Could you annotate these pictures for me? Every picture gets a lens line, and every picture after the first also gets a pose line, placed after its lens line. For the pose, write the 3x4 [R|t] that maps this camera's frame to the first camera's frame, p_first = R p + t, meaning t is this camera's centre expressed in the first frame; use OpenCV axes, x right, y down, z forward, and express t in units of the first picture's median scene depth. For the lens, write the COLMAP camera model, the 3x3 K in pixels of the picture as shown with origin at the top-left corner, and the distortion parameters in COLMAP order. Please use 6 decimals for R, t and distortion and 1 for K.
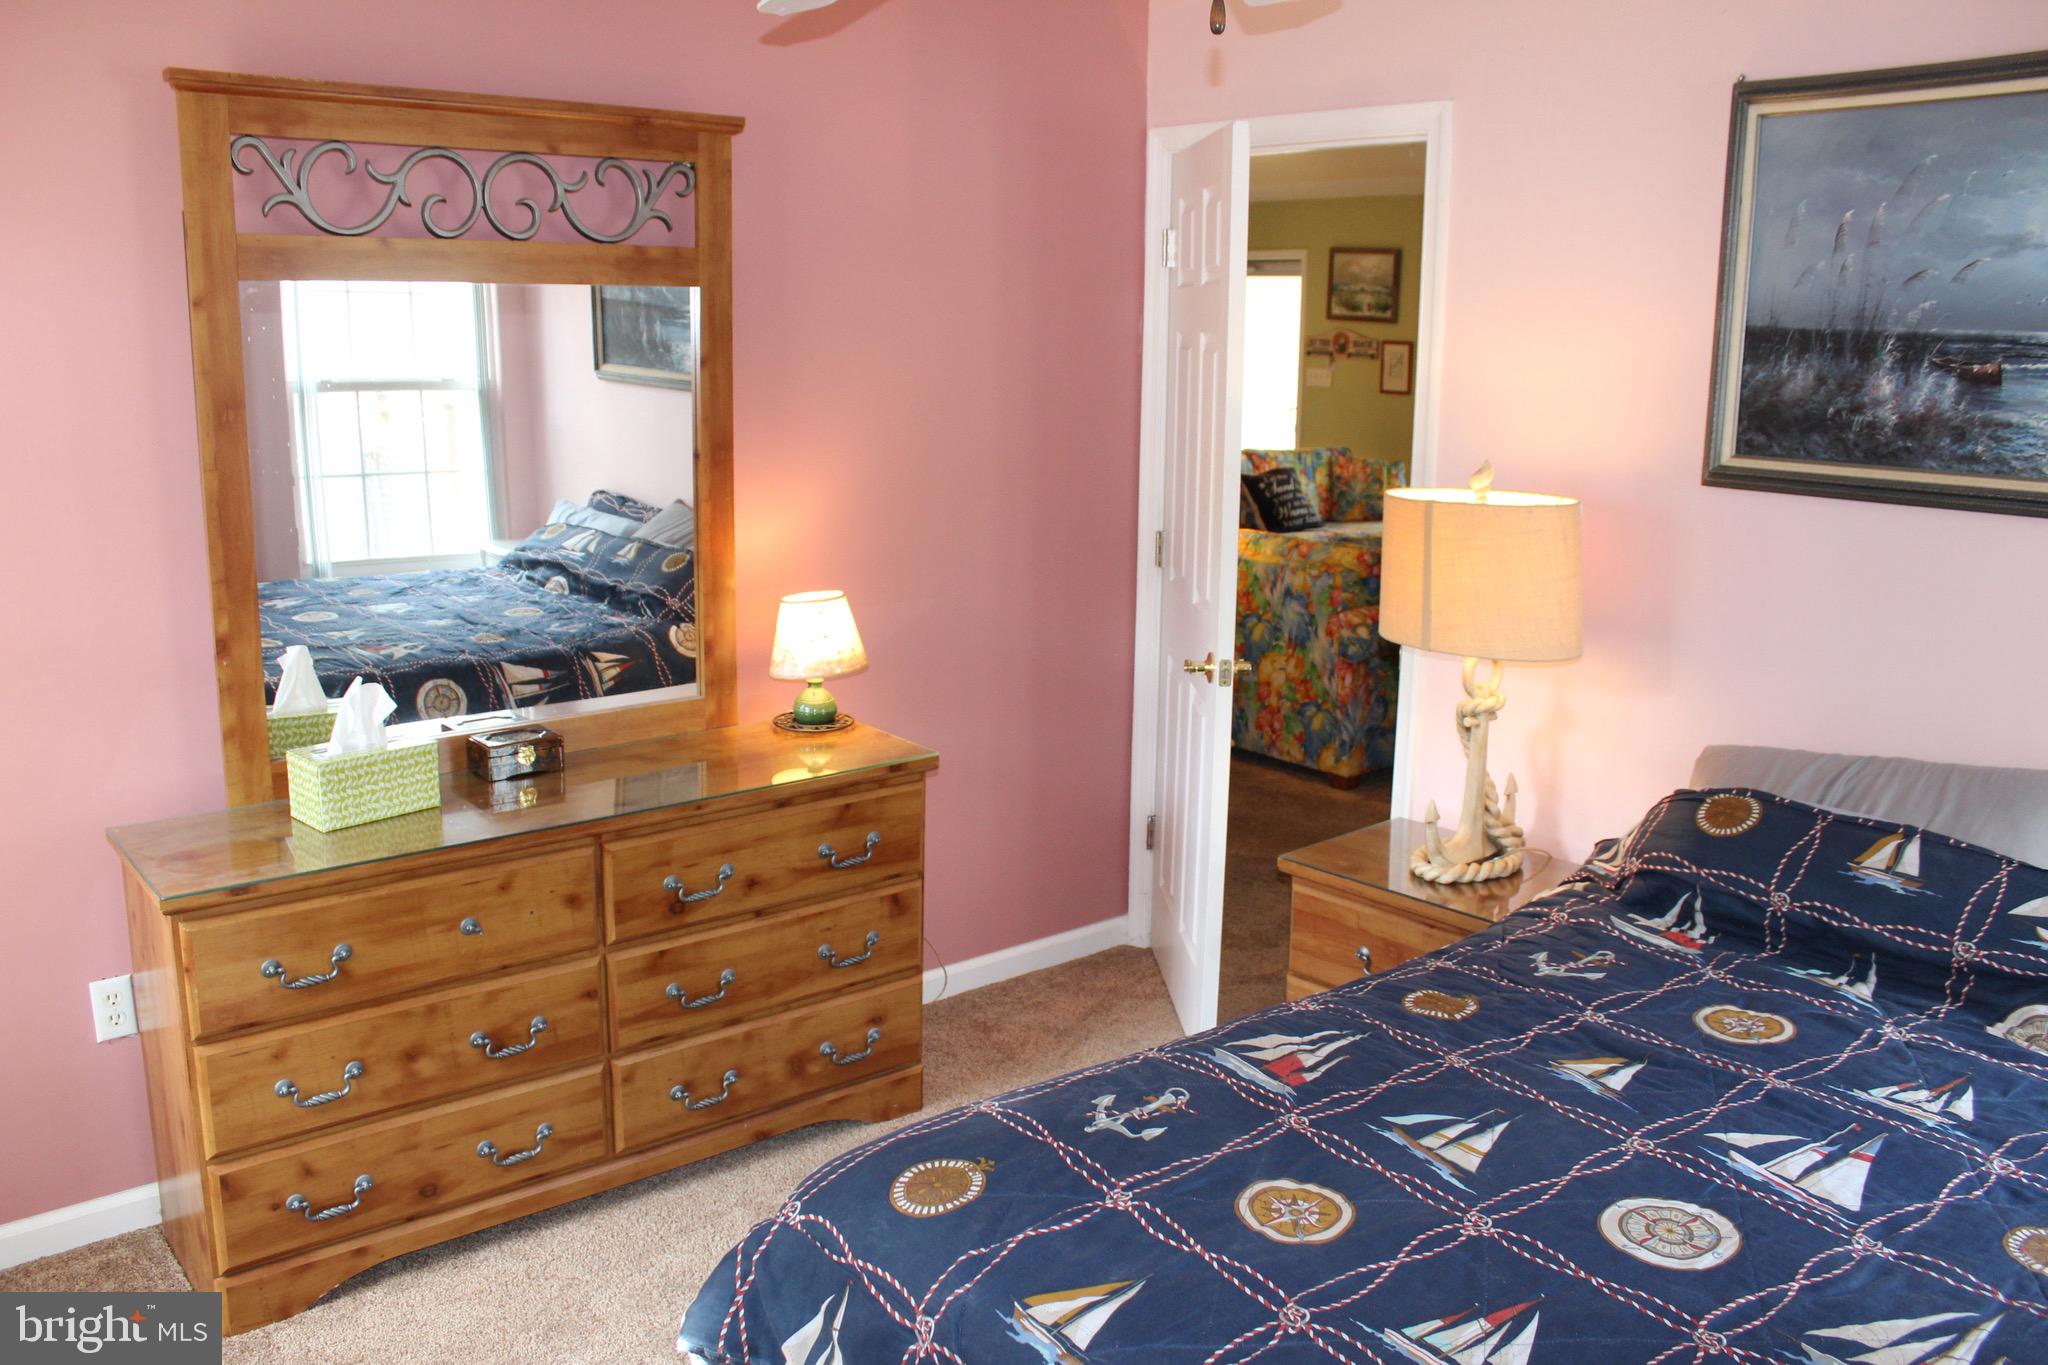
lens RADIAL K [[1713.1, 0, 1029.7], [0, 1713.1, 692.8], [0, 0, 1]] dist [-0.163108, 0.152987]
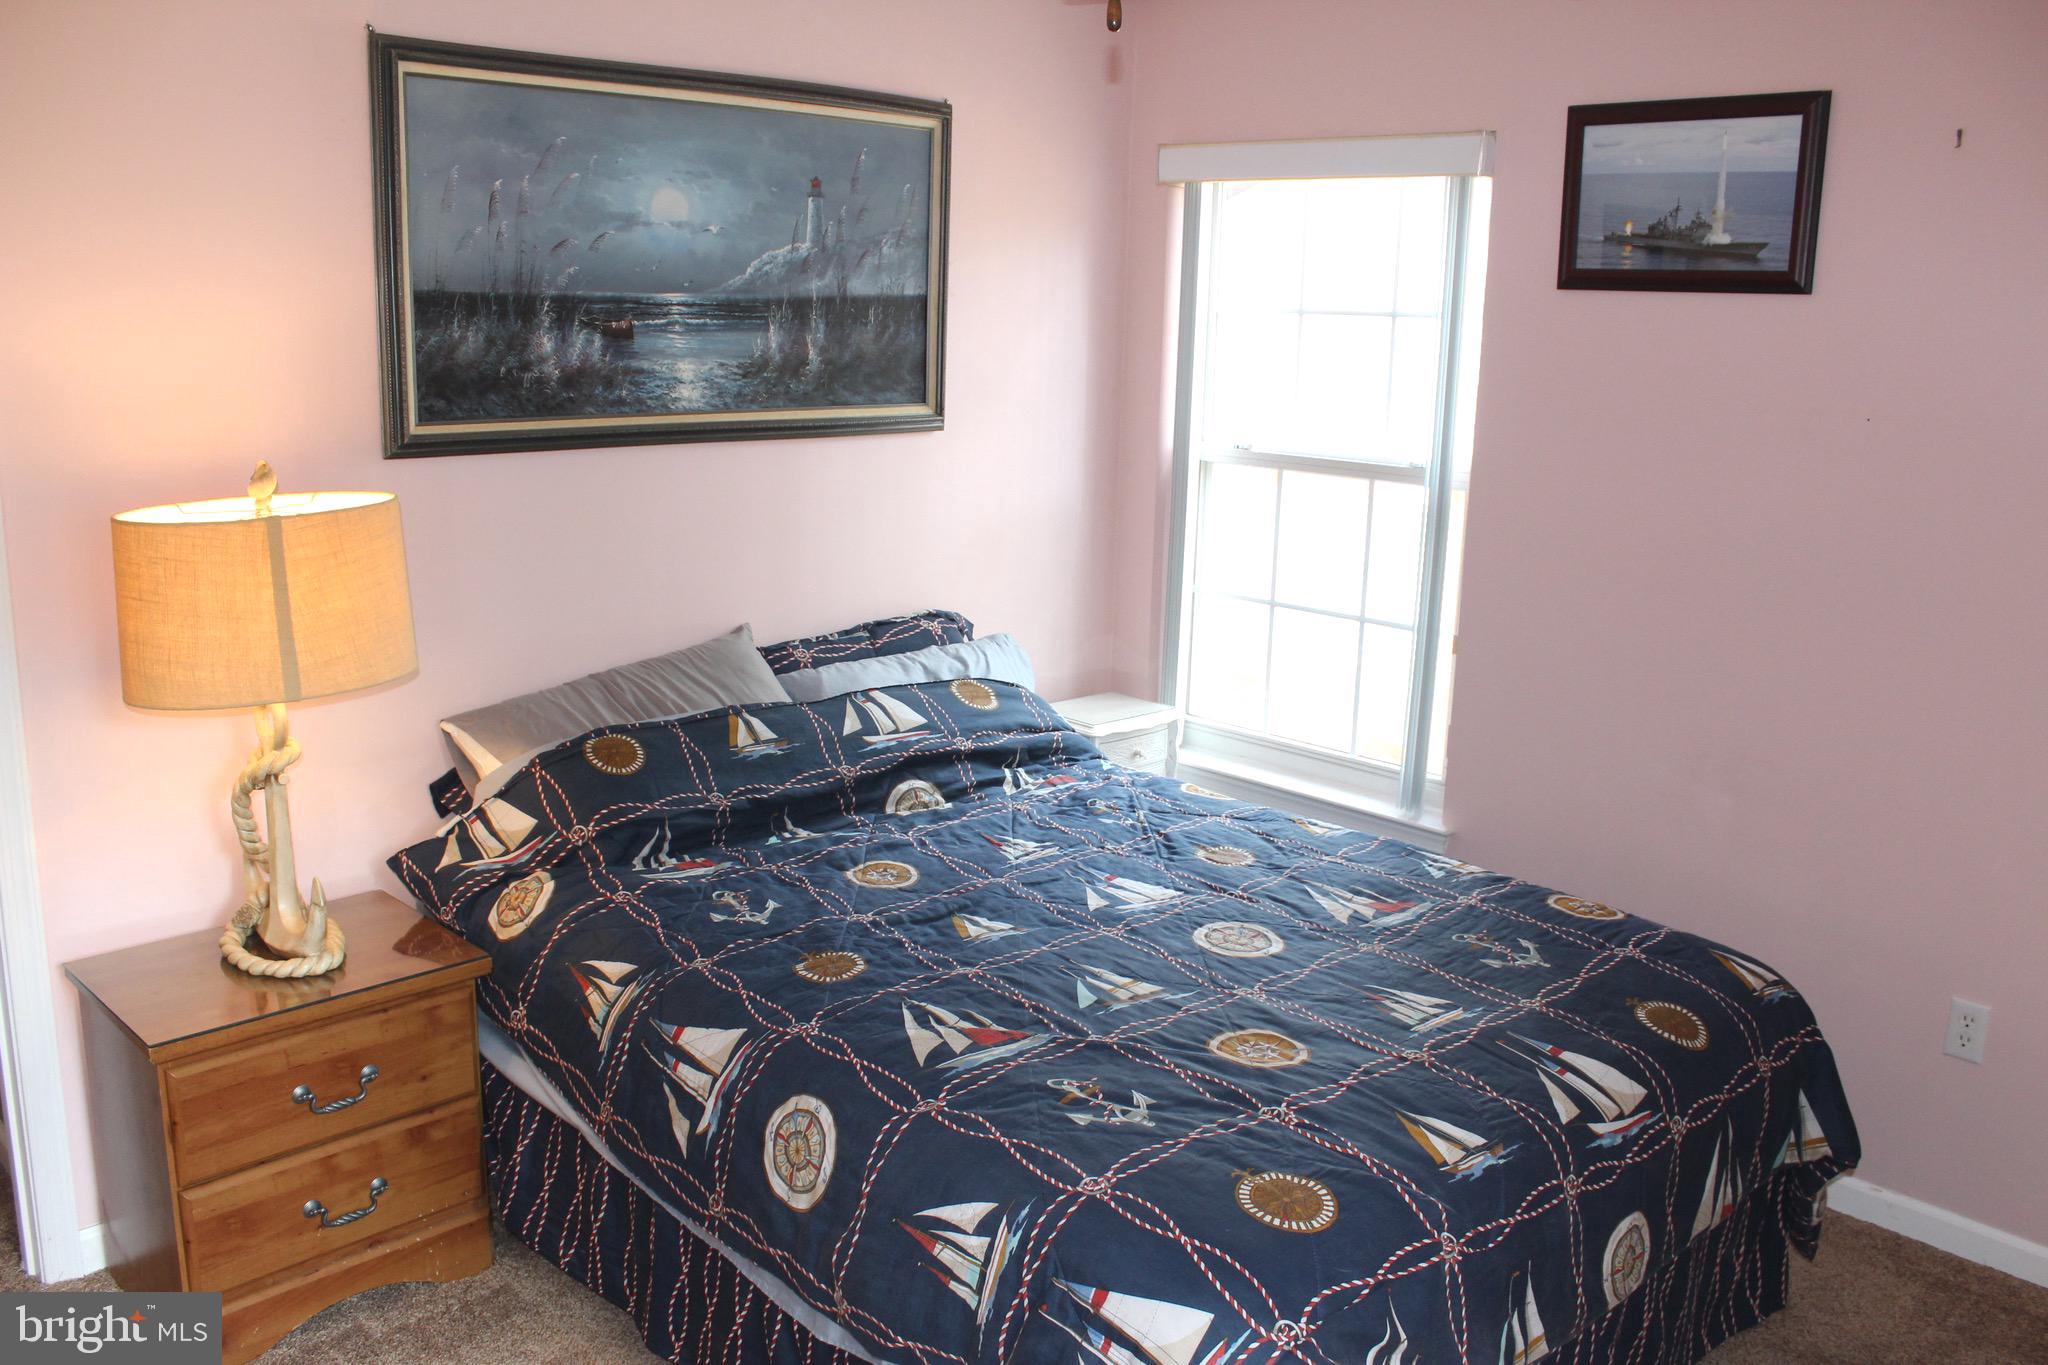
lens RADIAL K [[1713.1, 0, 1029.7], [0, 1713.1, 692.8], [0, 0, 1]] dist [-0.163108, 0.152987]
pose [[-0.089664, -0.231821, 0.968617, -0.659393], [0.184388, 0.951859, 0.244878, -0.184805], [-0.978755, 0.200558, -0.042603, 0.803978]]
